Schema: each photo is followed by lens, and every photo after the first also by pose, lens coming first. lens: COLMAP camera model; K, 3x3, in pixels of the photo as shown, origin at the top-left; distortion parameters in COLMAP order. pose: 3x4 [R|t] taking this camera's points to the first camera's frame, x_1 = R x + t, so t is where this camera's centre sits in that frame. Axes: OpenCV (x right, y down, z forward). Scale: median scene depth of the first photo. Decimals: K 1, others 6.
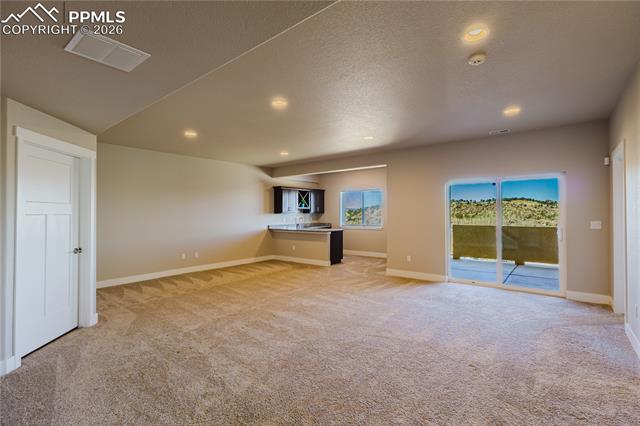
lens RADIAL K [[299.0, 0, 322.1], [0, 299.0, 210.5], [0, 0, 1]] dist [0.004886, 0.000040]
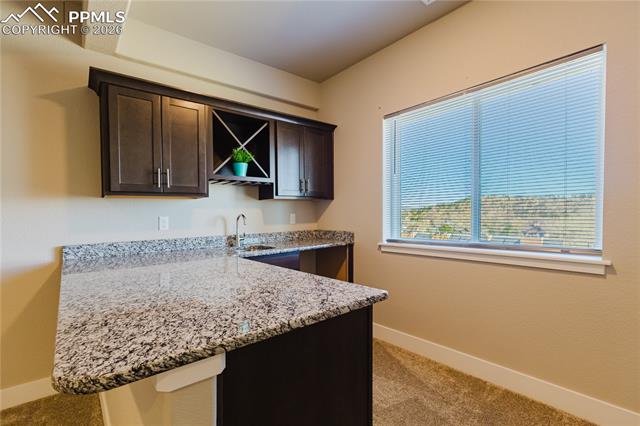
lens RADIAL K [[299.0, 0, 319.4], [0, 299.0, 217.7], [0, 0, 1]] dist [0.004886, 0.000040]
pose [[0.978257, -0.005190, -0.207331, 0.061341], [0.010132, 0.999689, 0.022783, 0.021263], [0.207148, -0.024388, 0.978006, 0.723777]]
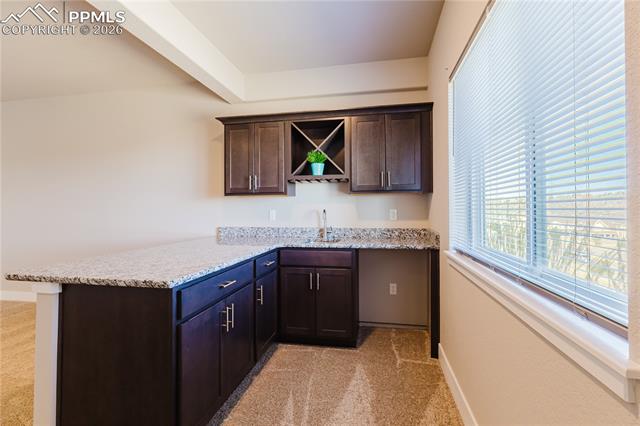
lens RADIAL K [[299.0, 0, 319.6], [0, 299.0, 202.9], [0, 0, 1]] dist [0.004886, 0.000040]
pose [[0.448817, -0.013923, -0.893515, 0.205220], [0.005552, 0.999903, -0.012792, 0.021190], [0.893606, 0.000781, 0.448851, 0.840154]]
